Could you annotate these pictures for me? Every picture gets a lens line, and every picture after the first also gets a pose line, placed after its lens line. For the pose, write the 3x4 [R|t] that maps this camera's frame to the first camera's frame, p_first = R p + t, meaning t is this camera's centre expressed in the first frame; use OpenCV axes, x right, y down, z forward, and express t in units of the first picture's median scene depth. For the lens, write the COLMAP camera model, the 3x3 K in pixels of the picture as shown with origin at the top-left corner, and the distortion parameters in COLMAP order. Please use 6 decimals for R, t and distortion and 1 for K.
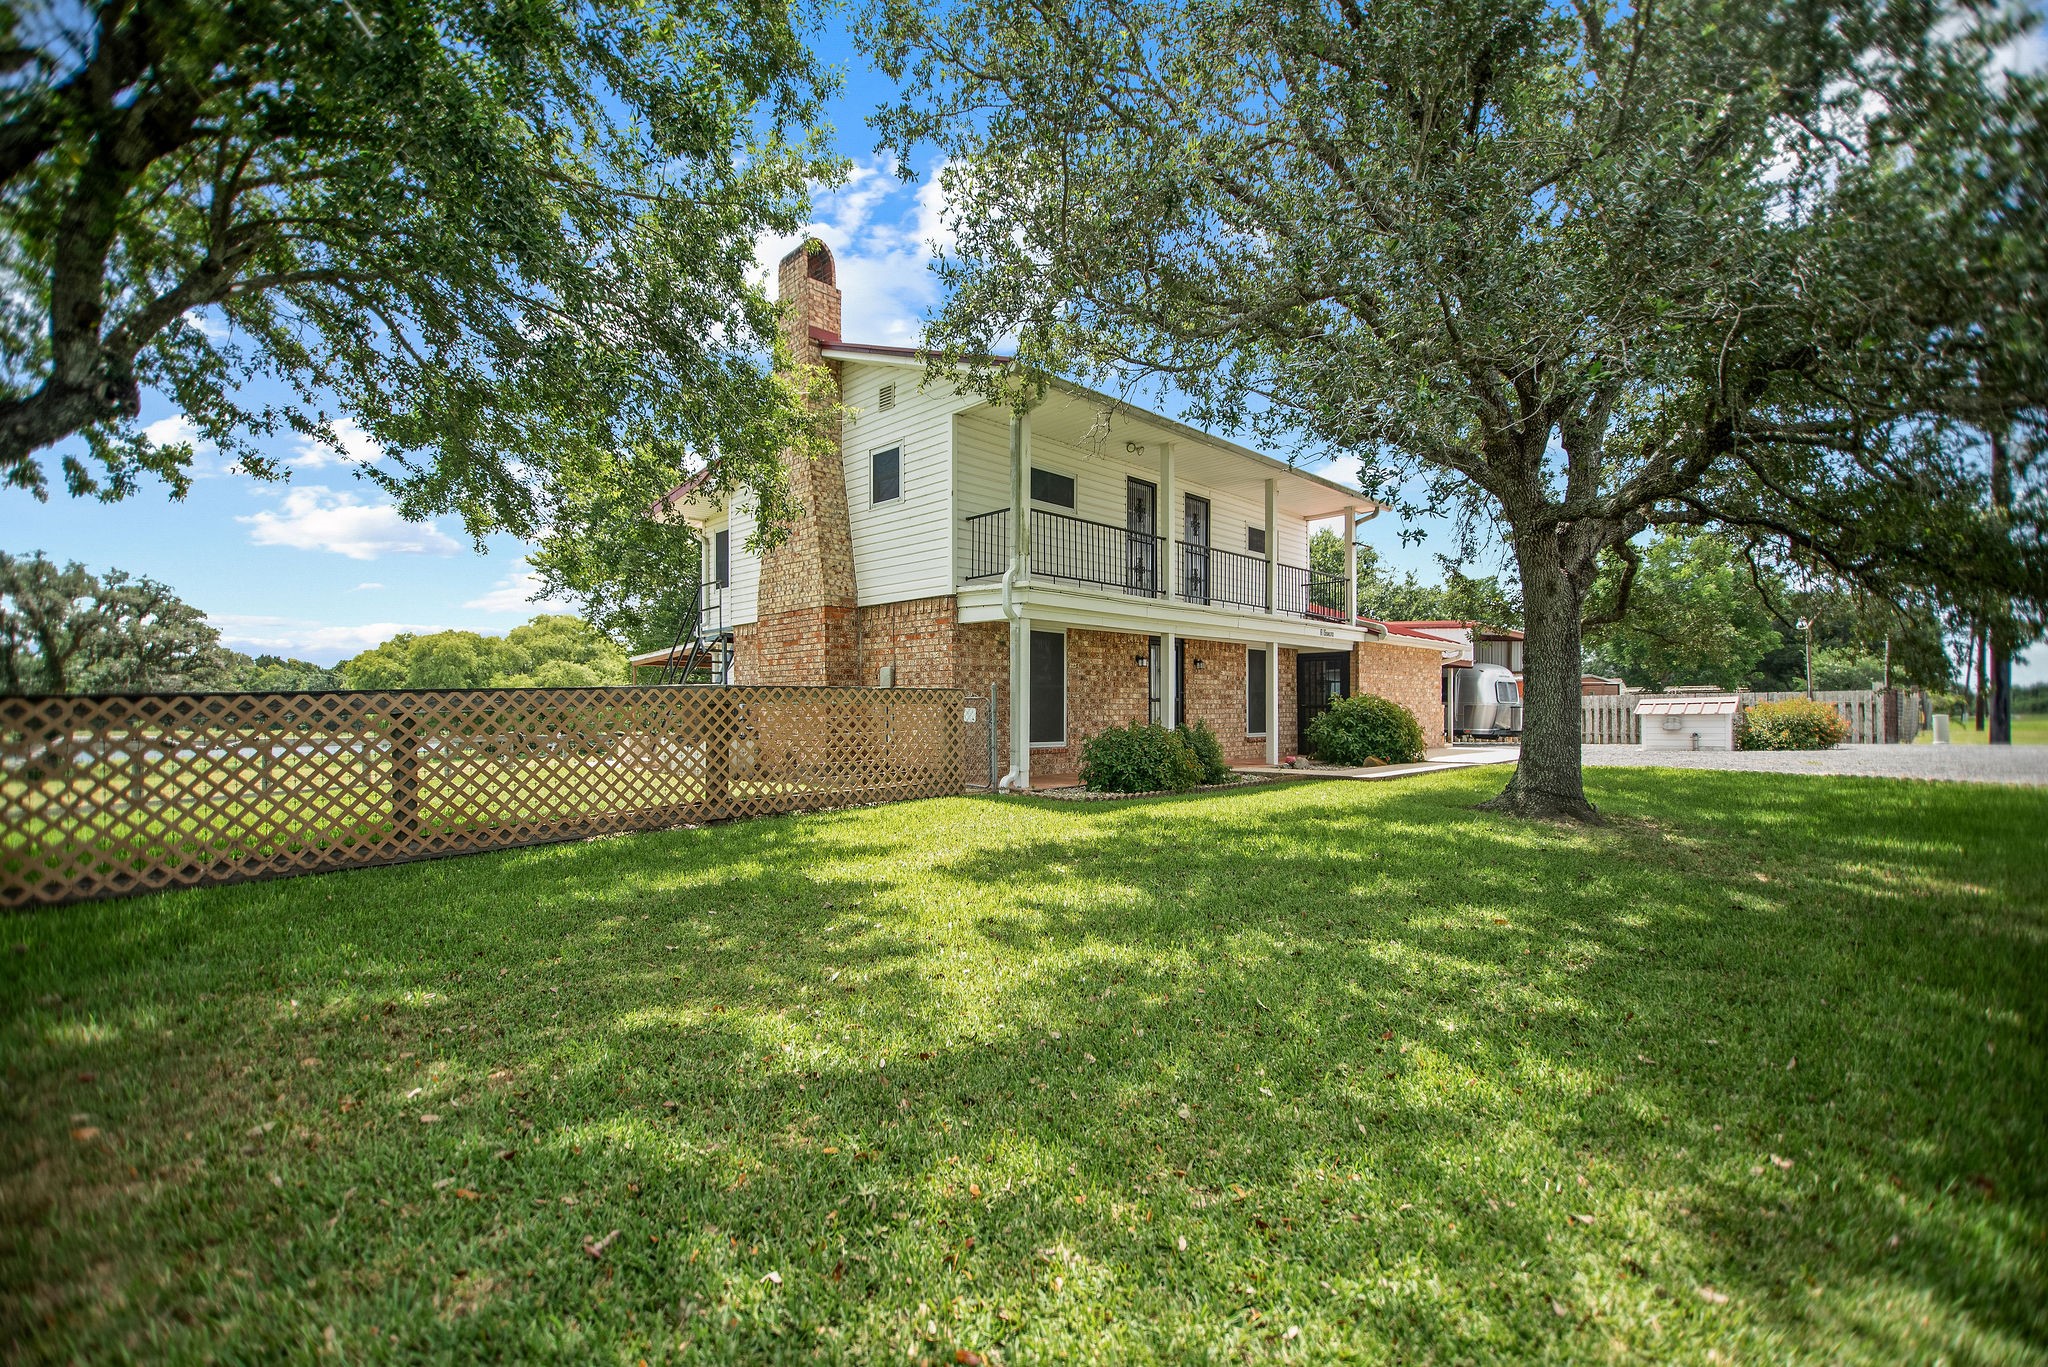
lens RADIAL K [[887.0, 0, 1020.8], [0, 887.0, 692.8], [0, 0, 1]] dist [0.001866, 0.000366]
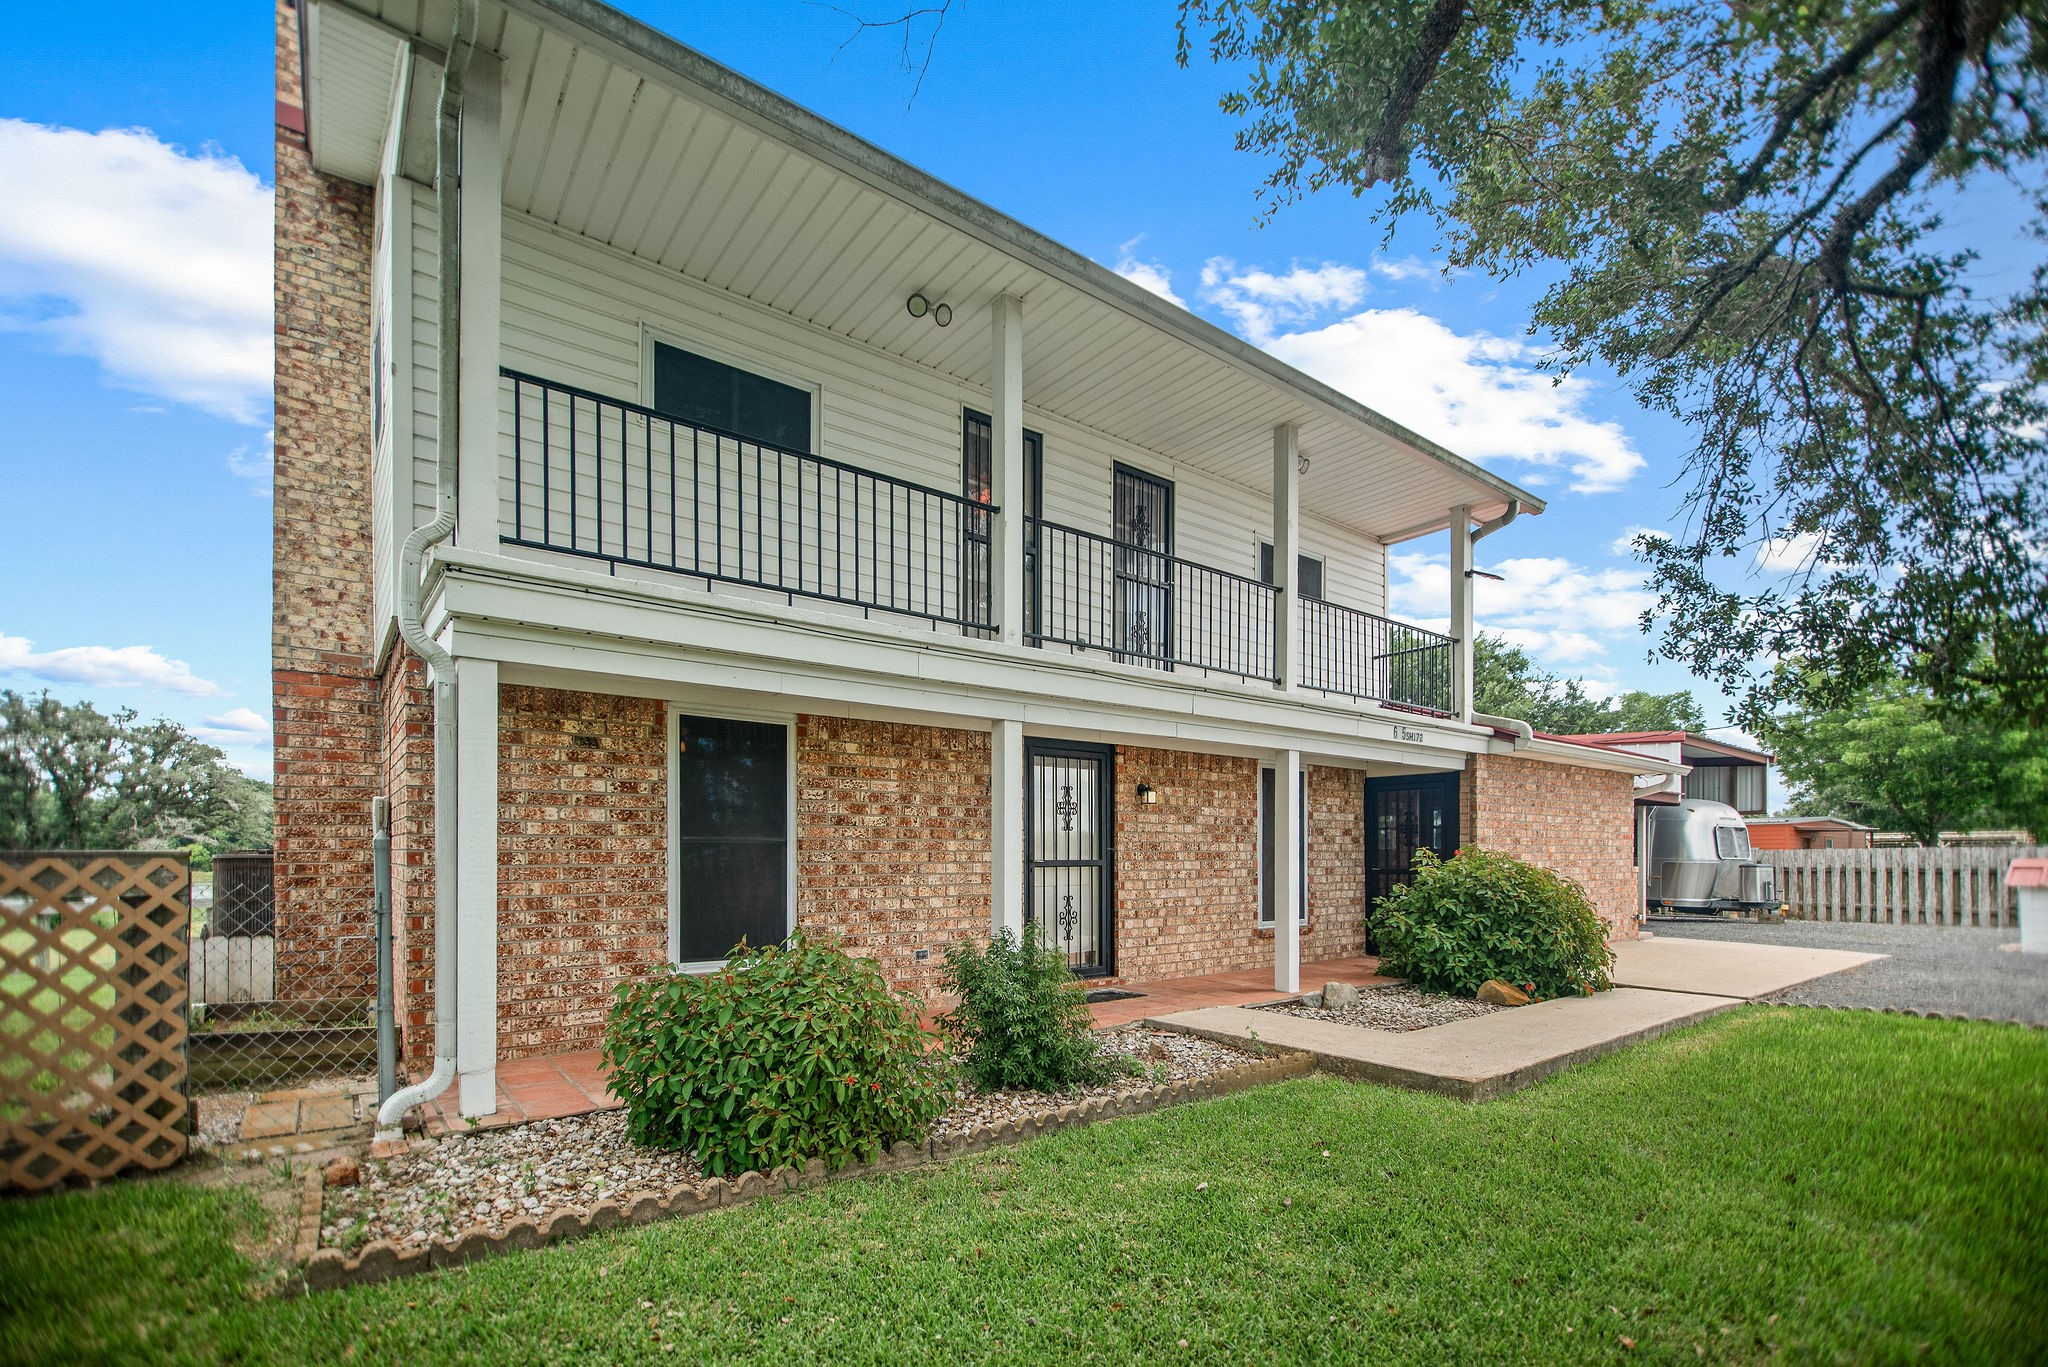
lens RADIAL K [[887.0, 0, 1052.8], [0, 887.0, 829.4], [0, 0, 1]] dist [0.001866, 0.000366]
pose [[0.993361, 0.000699, -0.115035, 0.202580], [-0.001561, 0.999971, -0.007403, -0.007471], [0.115027, 0.007533, 0.993334, 0.470250]]
